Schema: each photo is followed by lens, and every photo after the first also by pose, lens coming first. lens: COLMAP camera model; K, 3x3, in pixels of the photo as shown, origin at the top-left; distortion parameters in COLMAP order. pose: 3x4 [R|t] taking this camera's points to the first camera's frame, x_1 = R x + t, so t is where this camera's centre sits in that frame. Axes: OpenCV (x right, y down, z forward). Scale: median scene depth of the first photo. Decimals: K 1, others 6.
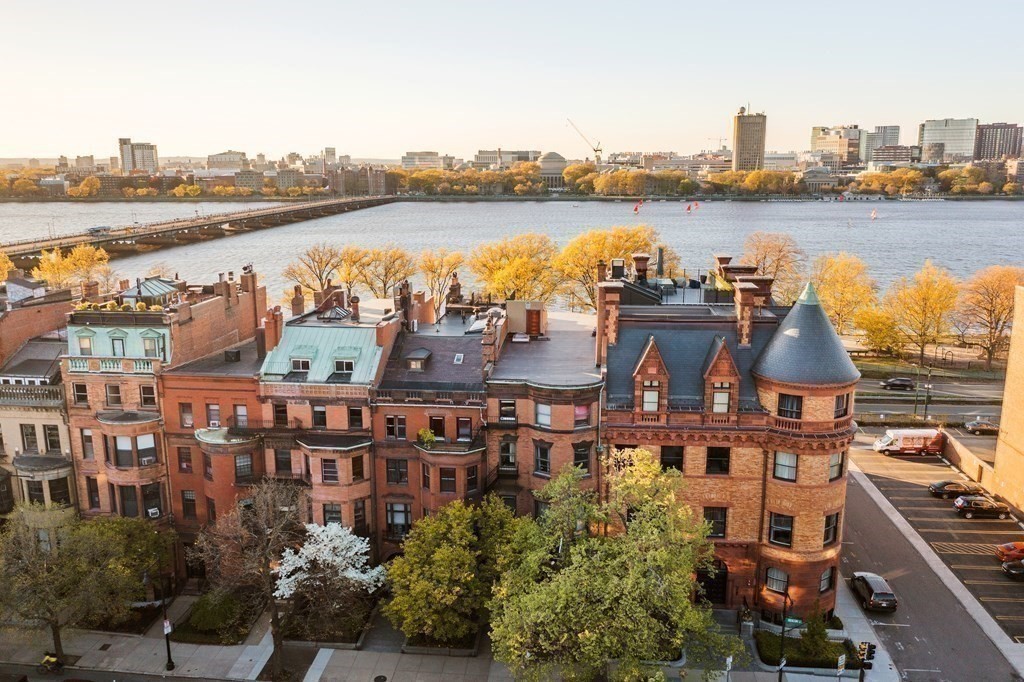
lens RADIAL K [[815.4, 0, 512.0], [0, 815.4, 341.0], [0, 0, 1]] dist [-0.013722, -0.010718]
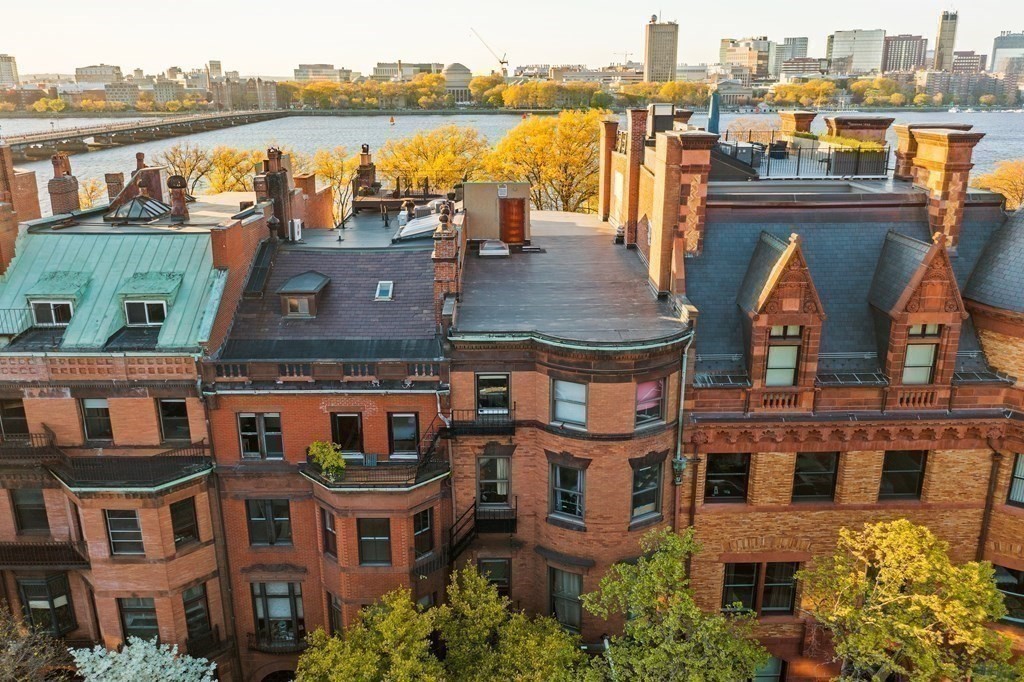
lens RADIAL K [[815.4, 0, 512.0], [0, 815.4, 341.0], [0, 0, 1]] dist [-0.013722, -0.010718]
pose [[0.993189, -0.034547, 0.111275, -0.045610], [0.024043, 0.995244, 0.094396, 0.007348], [-0.114007, -0.091077, 0.989296, 0.503479]]
